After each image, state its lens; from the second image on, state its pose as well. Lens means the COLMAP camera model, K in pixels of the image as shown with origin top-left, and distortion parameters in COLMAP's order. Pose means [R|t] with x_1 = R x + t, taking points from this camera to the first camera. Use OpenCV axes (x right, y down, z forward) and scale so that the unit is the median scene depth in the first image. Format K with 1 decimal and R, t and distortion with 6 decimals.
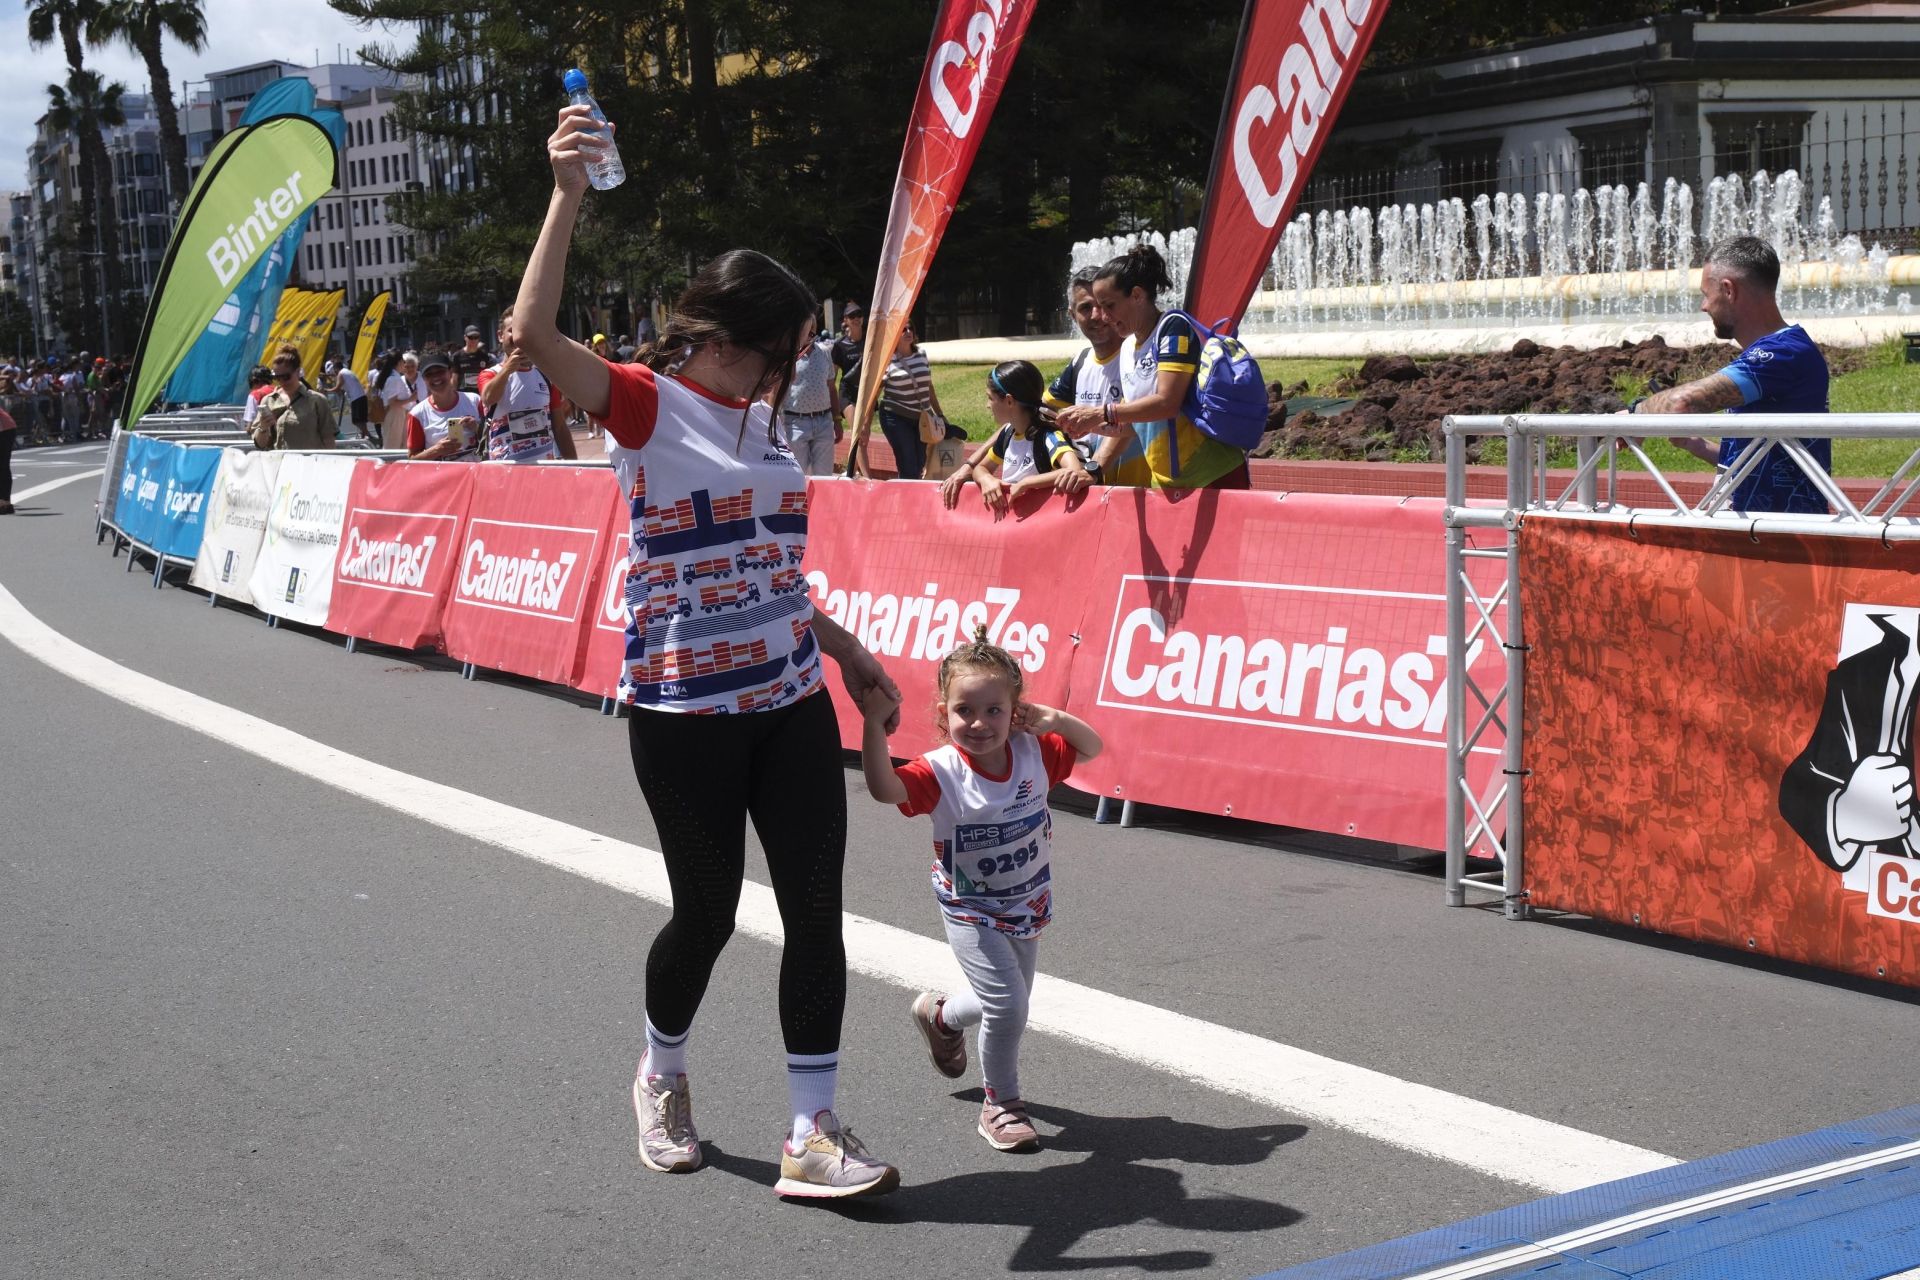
lens RADIAL K [[2894.0, 0, 938.8], [0, 2894.0, 642.3], [0, 0, 1]] dist [-0.060815, 0.223241]
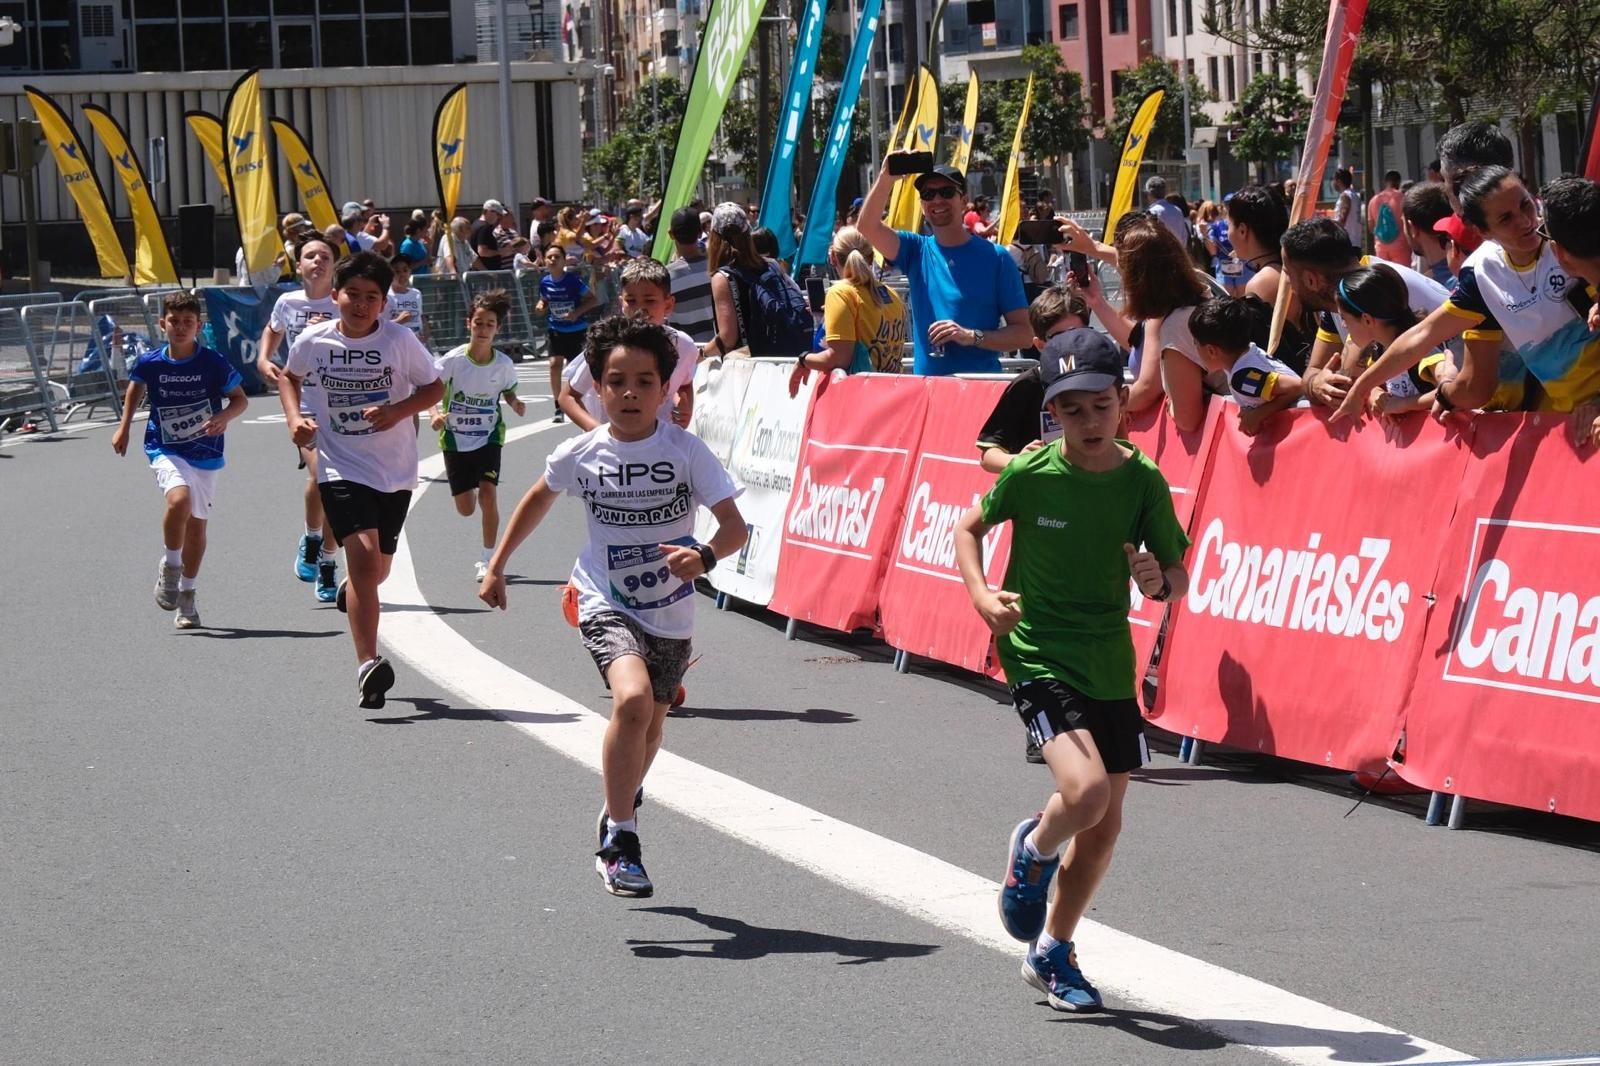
lens RADIAL K [[5476.9, 0, 904.4], [0, 5476.9, 535.1], [0, 0, 1]] dist [0.081737, 0.802977]
pose [[0.963052, 0.017505, -0.268745, 0.406063], [-0.026946, 0.999141, -0.031483, 0.042123], [0.267963, 0.037561, 0.962697, -0.652135]]
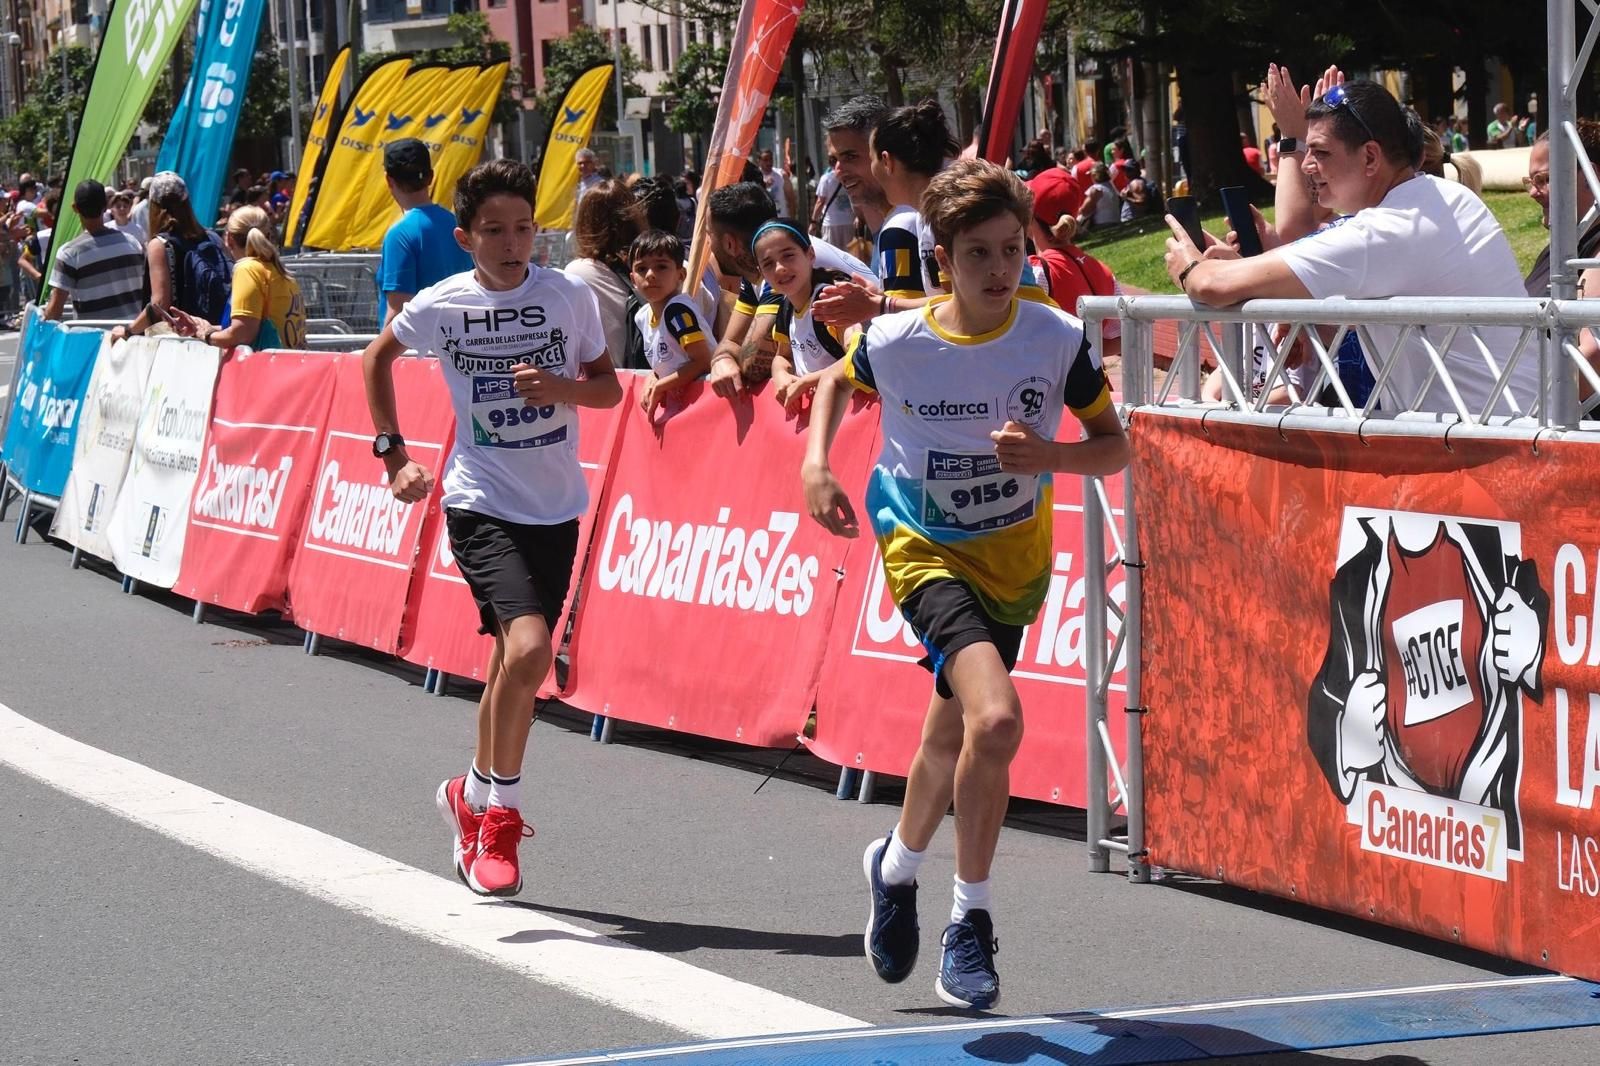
lens RADIAL K [[5667.0, 0, 800.0], [0, 5667.0, 533.0], [0, 0, 1]] dist [0.024359, 3.184694]
pose [[0.981984, 0.009770, -0.188711, 0.426128], [-0.015900, 0.999393, -0.031001, 0.046761], [0.188293, 0.033443, 0.981543, -0.688621]]
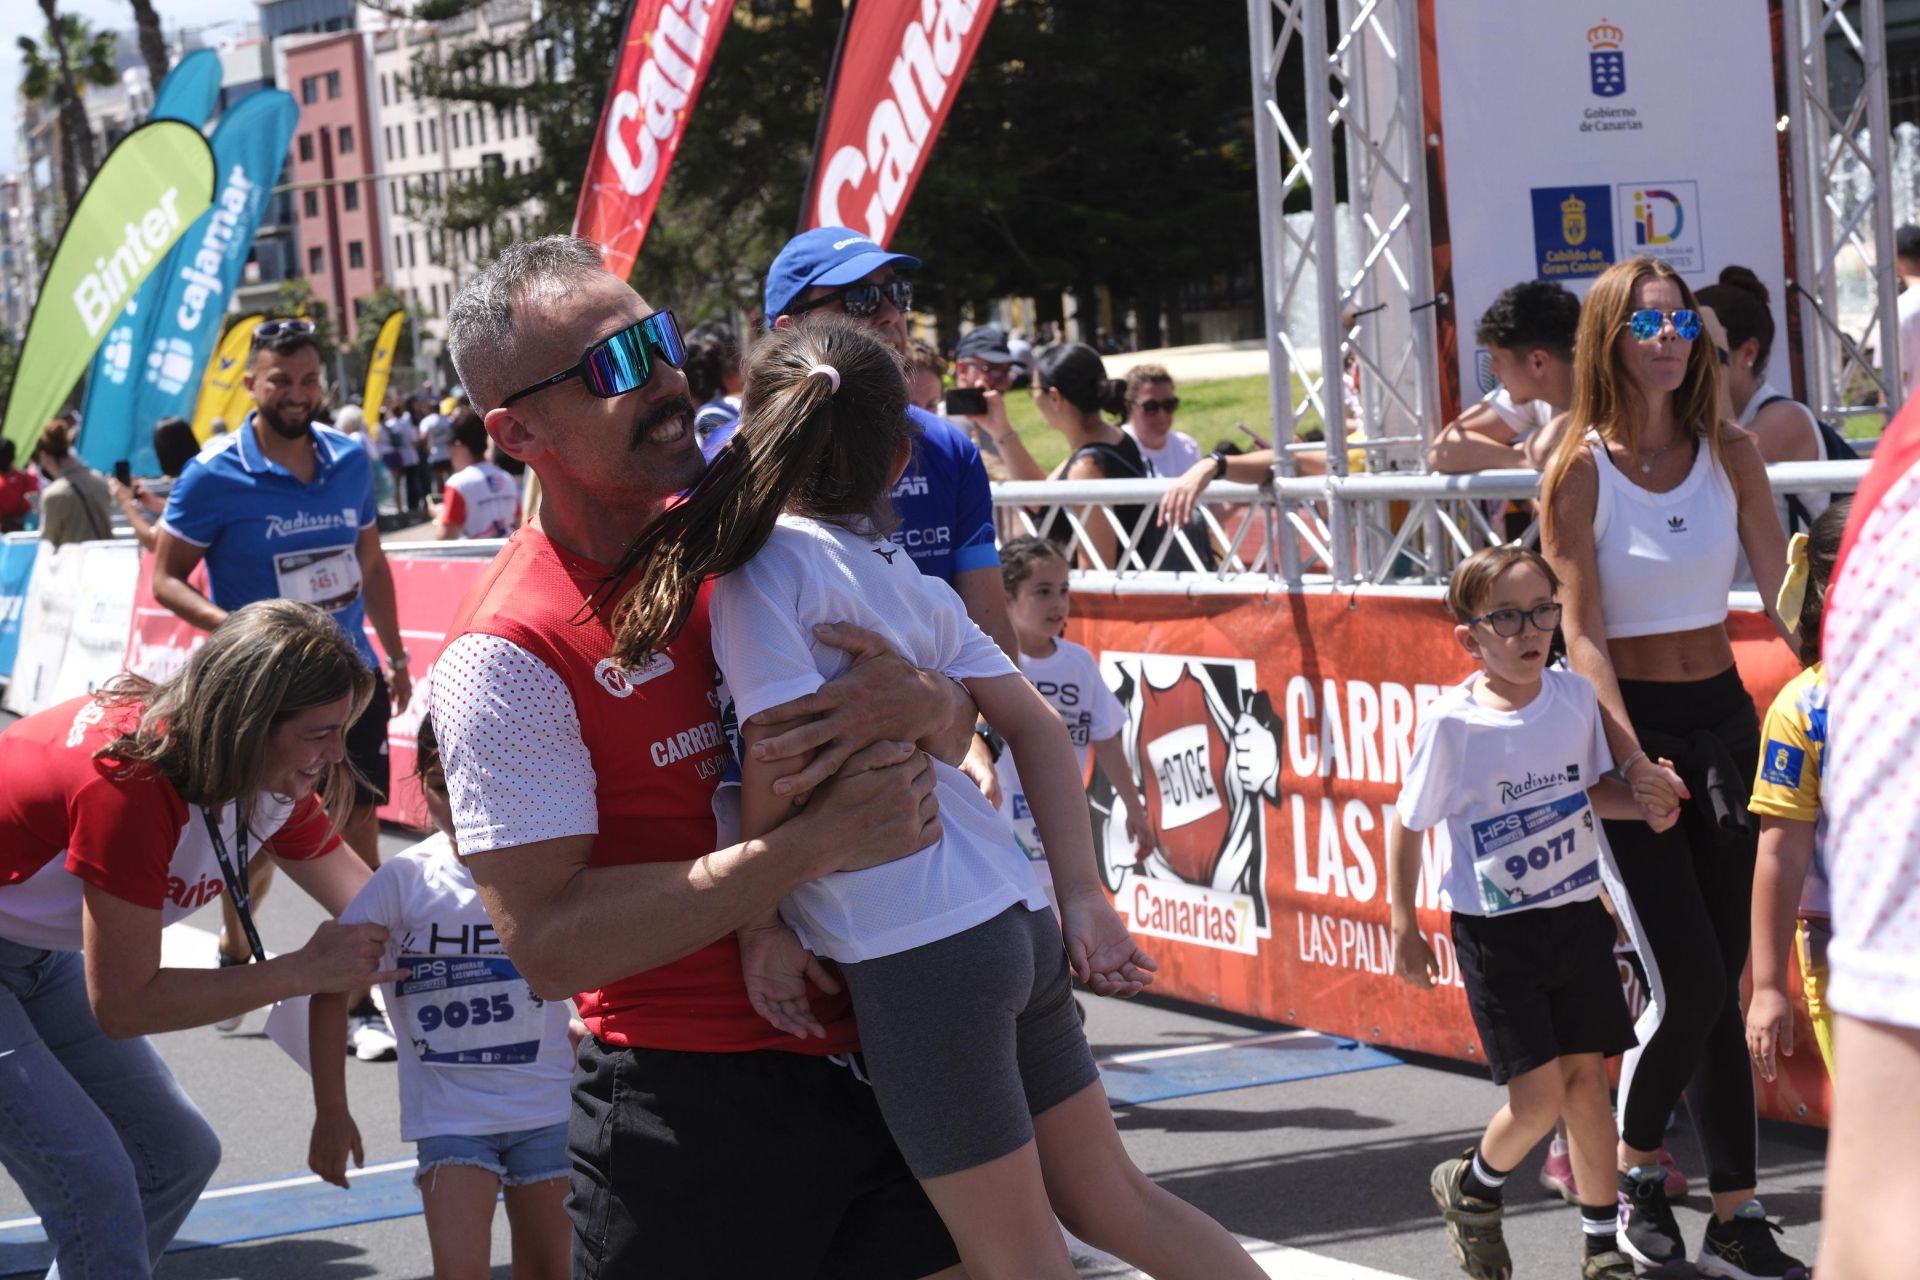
lens RADIAL K [[4294.6, 0, 982.4], [0, 4294.6, 545.5], [0, 0, 1]] dist [0.032529, -0.089623]
pose [[0.995225, -0.036626, -0.090470, 0.370264], [0.031638, 0.997931, -0.055963, 0.032620], [0.092333, 0.052834, 0.994326, -0.574322]]
